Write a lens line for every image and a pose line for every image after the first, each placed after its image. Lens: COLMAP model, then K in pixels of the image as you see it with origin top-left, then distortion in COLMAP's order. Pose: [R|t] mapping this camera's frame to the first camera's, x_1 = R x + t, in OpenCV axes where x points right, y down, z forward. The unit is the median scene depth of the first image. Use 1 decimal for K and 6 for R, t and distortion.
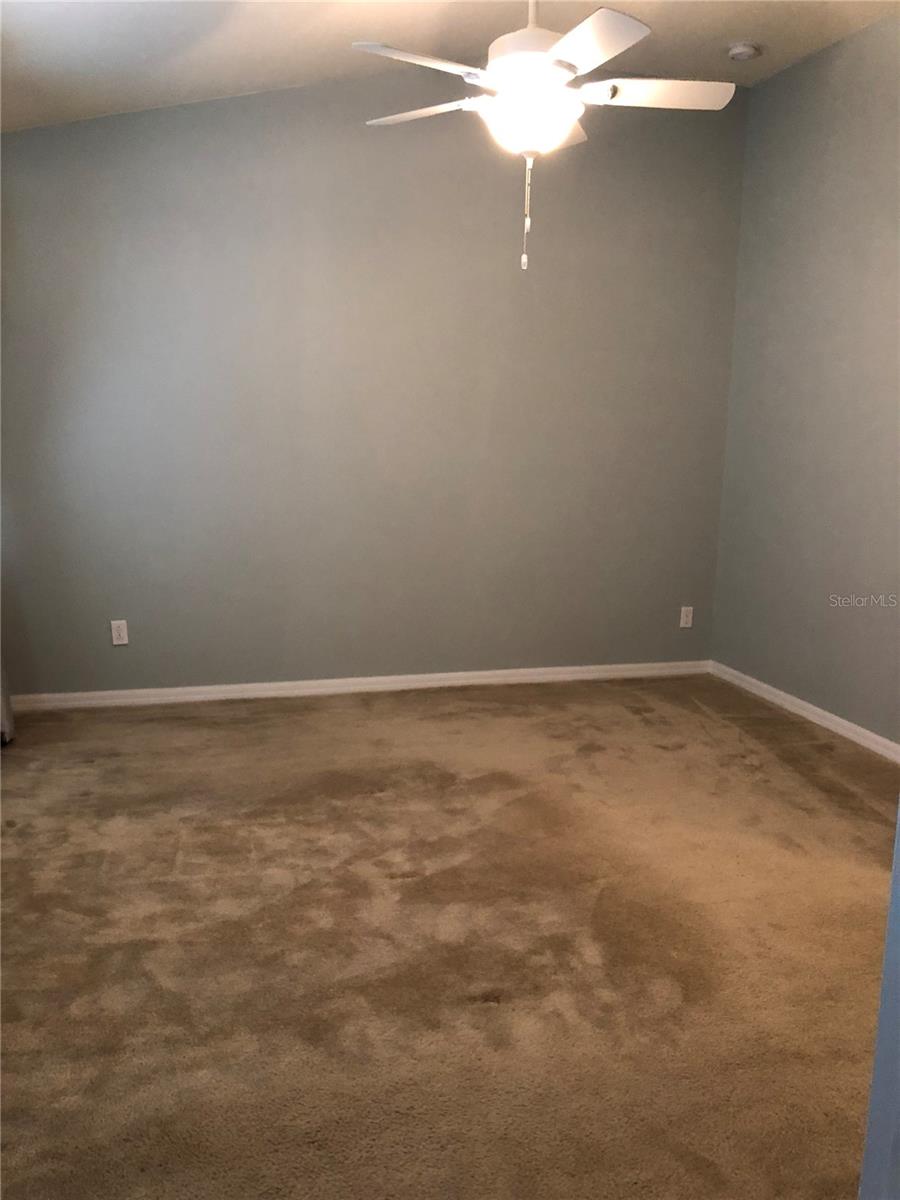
lens RADIAL K [[975.2, 0, 456.1], [0, 975.2, 604.2], [0, 0, 1]] dist [0.023346, -0.037140]
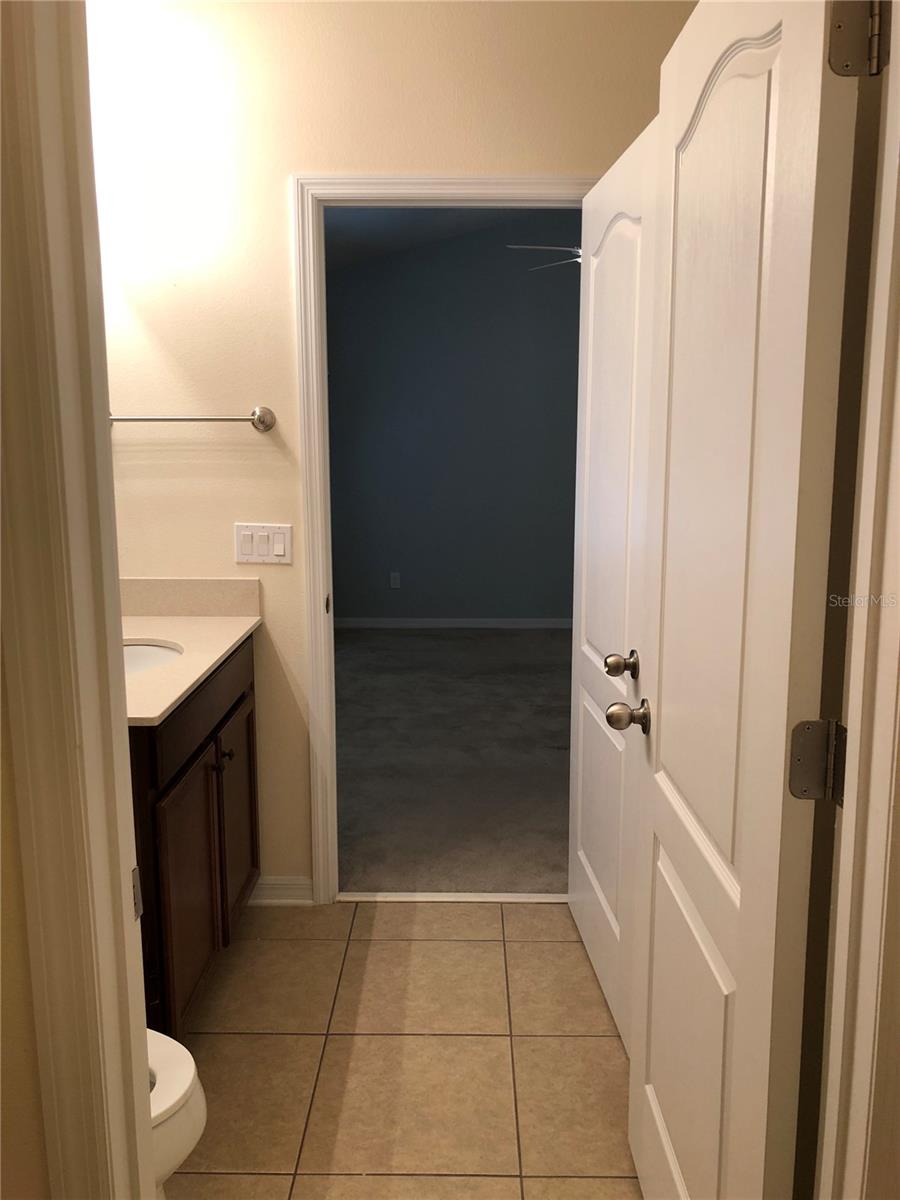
lens RADIAL K [[975.2, 0, 445.0], [0, 975.2, 597.6], [0, 0, 1]] dist [0.023346, -0.037140]
pose [[0.953095, 0.033151, -0.300852, 0.275082], [-0.042673, 0.998773, -0.025131, 0.127718], [0.299649, 0.036791, 0.953340, -0.631762]]
